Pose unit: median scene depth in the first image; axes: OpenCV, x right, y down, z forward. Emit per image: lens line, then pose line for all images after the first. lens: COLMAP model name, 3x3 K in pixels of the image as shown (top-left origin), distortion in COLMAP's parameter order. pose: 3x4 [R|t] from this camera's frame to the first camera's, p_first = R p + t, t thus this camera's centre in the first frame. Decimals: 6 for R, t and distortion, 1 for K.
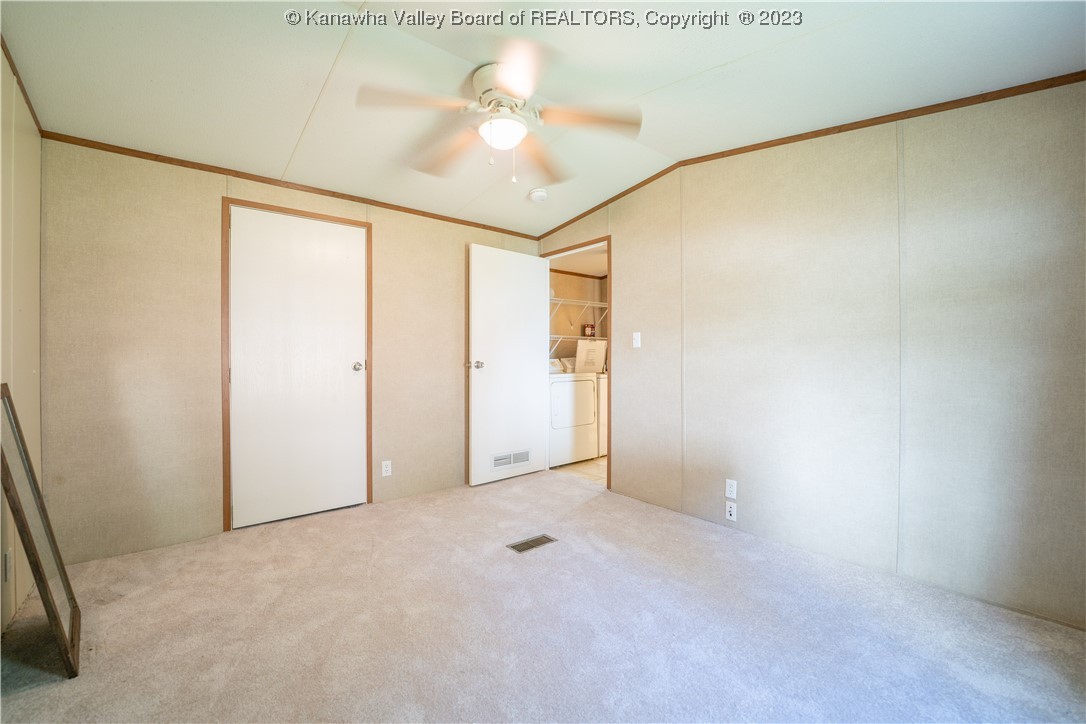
lens RADIAL K [[443.3, 0, 541.7], [0, 443.3, 360.8], [0, 0, 1]] dist [-0.023270, -0.000709]
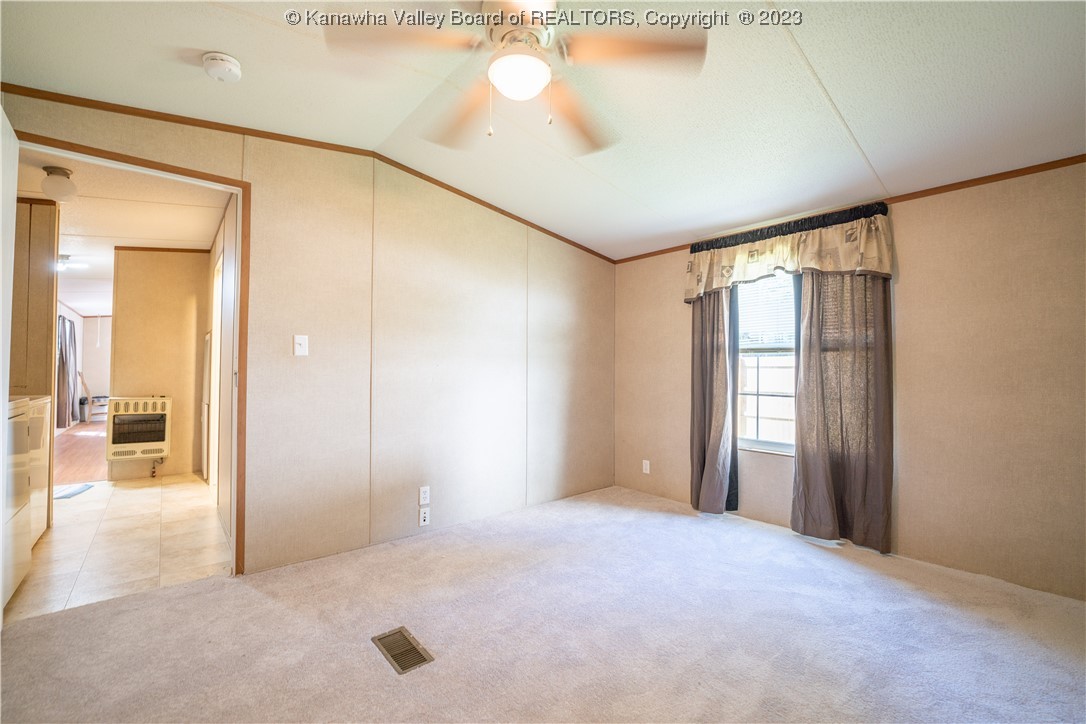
lens RADIAL K [[443.3, 0, 542.1], [0, 443.3, 364.3], [0, 0, 1]] dist [-0.023270, -0.000709]
pose [[-0.014667, 0.021927, 0.999652, -0.631719], [0.002856, 0.999756, -0.021888, 0.001724], [-0.999888, 0.002534, -0.014726, 0.730991]]
